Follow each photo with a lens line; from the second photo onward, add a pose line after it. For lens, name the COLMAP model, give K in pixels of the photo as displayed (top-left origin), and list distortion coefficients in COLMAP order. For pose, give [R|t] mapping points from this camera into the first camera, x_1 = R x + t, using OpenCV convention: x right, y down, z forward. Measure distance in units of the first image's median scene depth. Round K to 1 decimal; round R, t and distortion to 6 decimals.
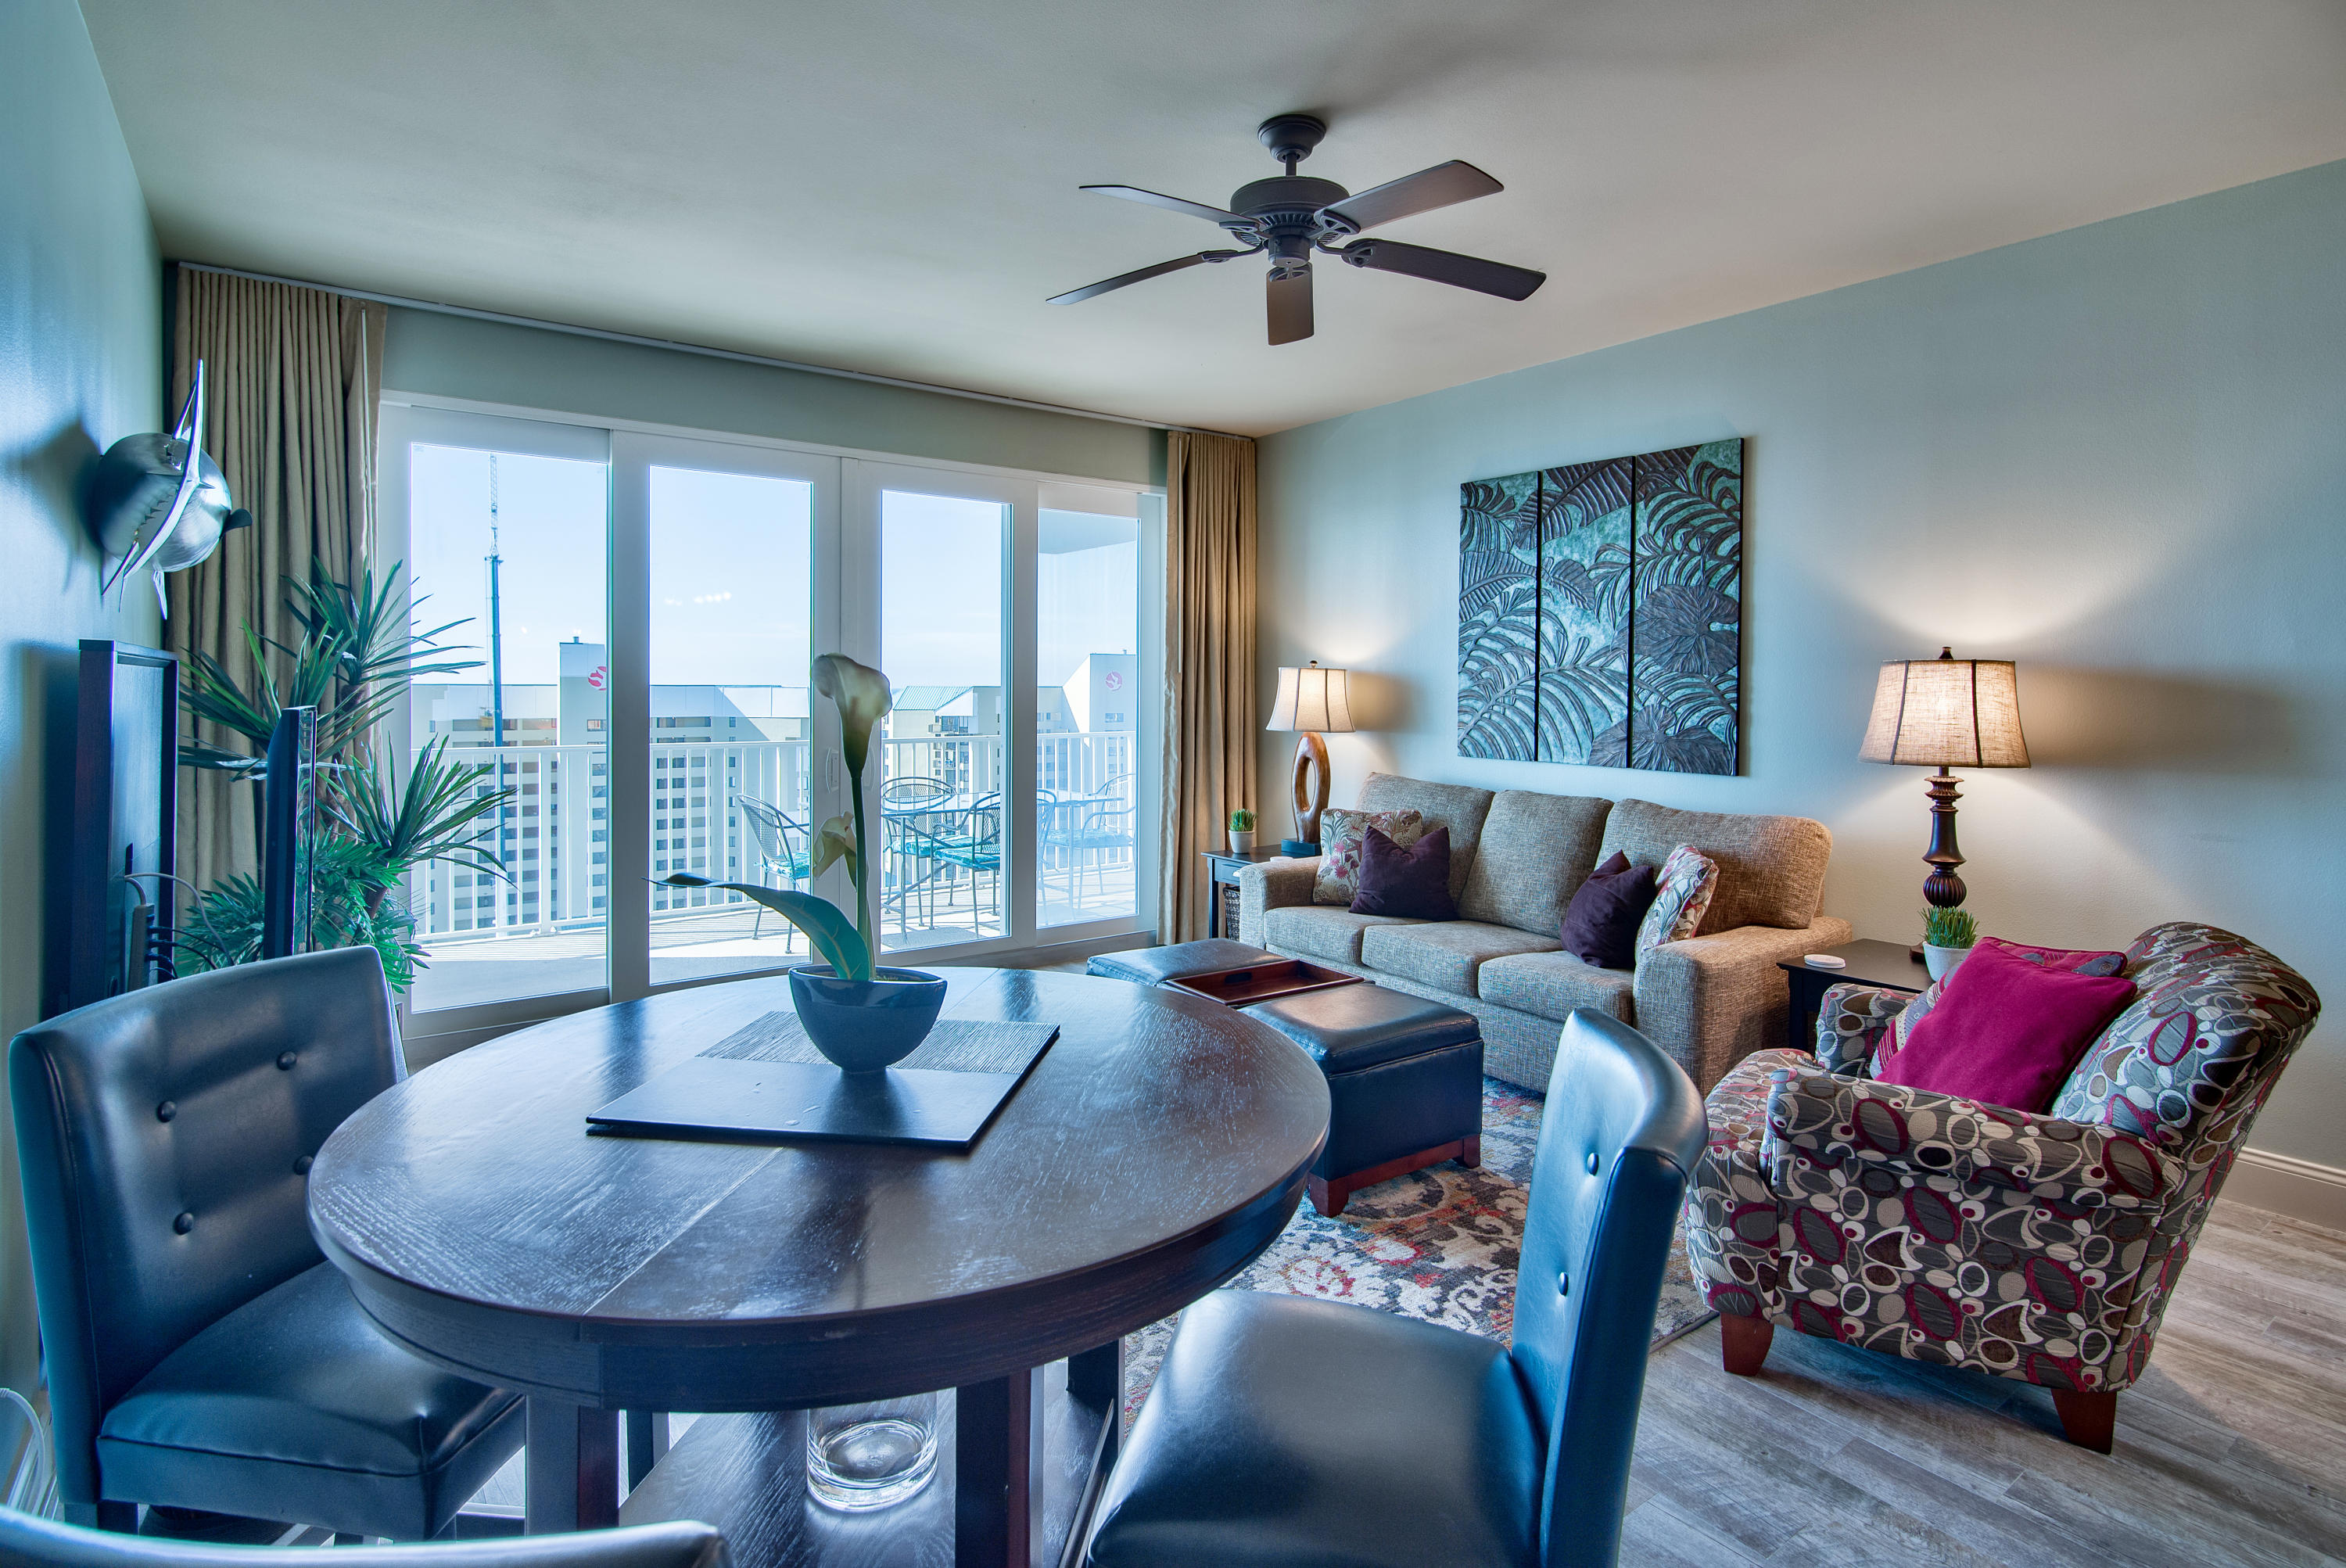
lens RADIAL K [[1178.2, 0, 1124.3], [0, 1178.2, 670.0], [0, 0, 1]] dist [-0.005194, -0.000429]
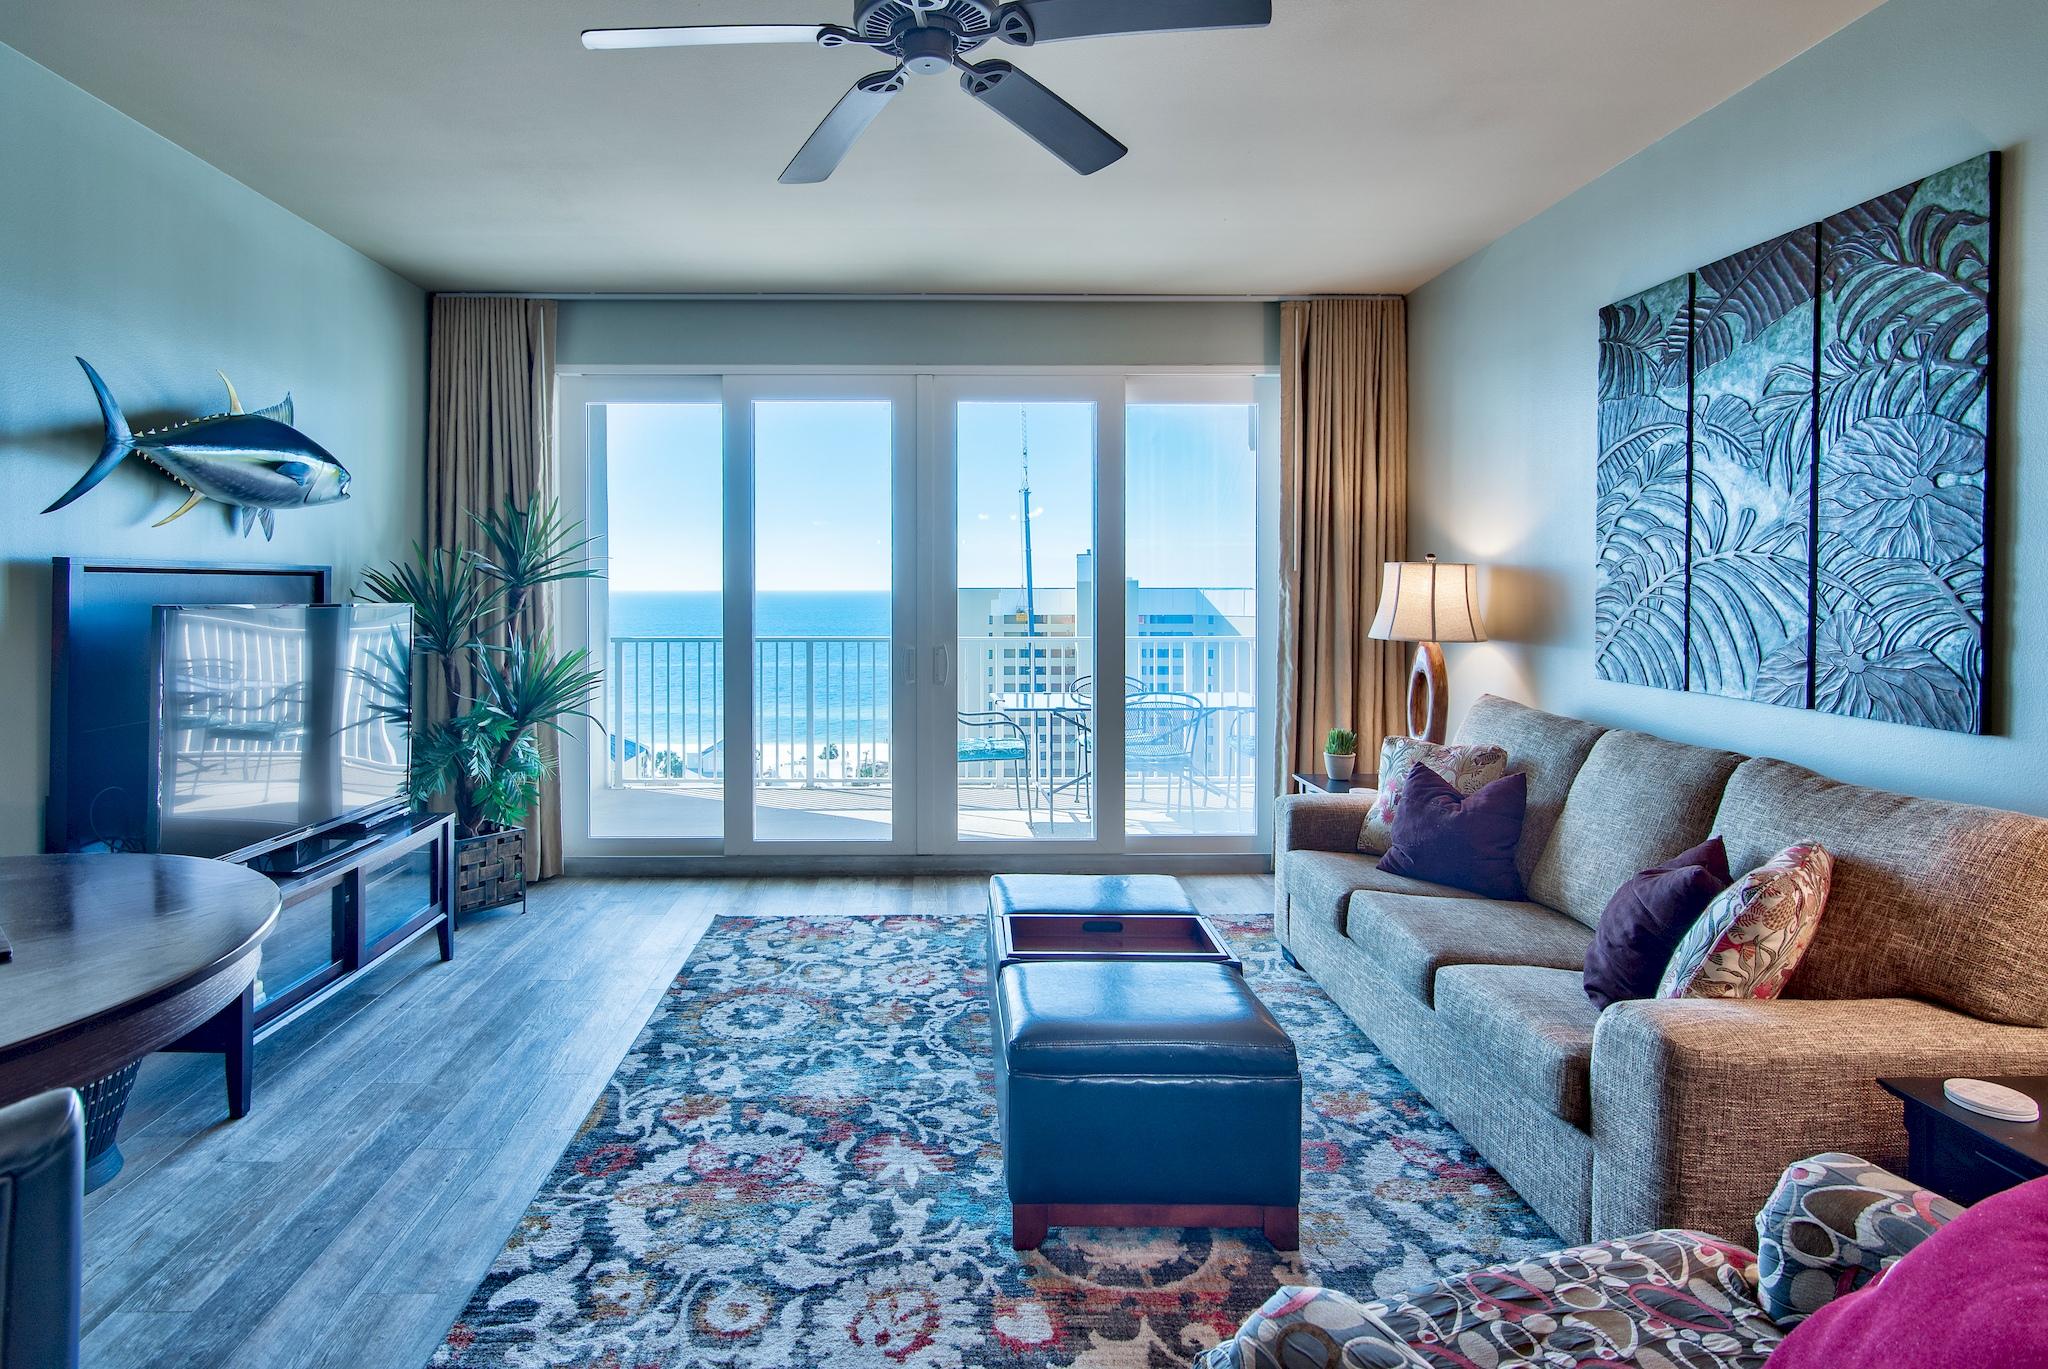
lens RADIAL K [[1028.5, 0, 981.5], [0, 1028.5, 585.0], [0, 0, 1]] dist [-0.005194, -0.000429]
pose [[0.823570, -0.005550, -0.567187, 0.360386], [0.011316, 0.999914, 0.006647, 0.006271], [0.567101, -0.011892, 0.823562, 0.273039]]
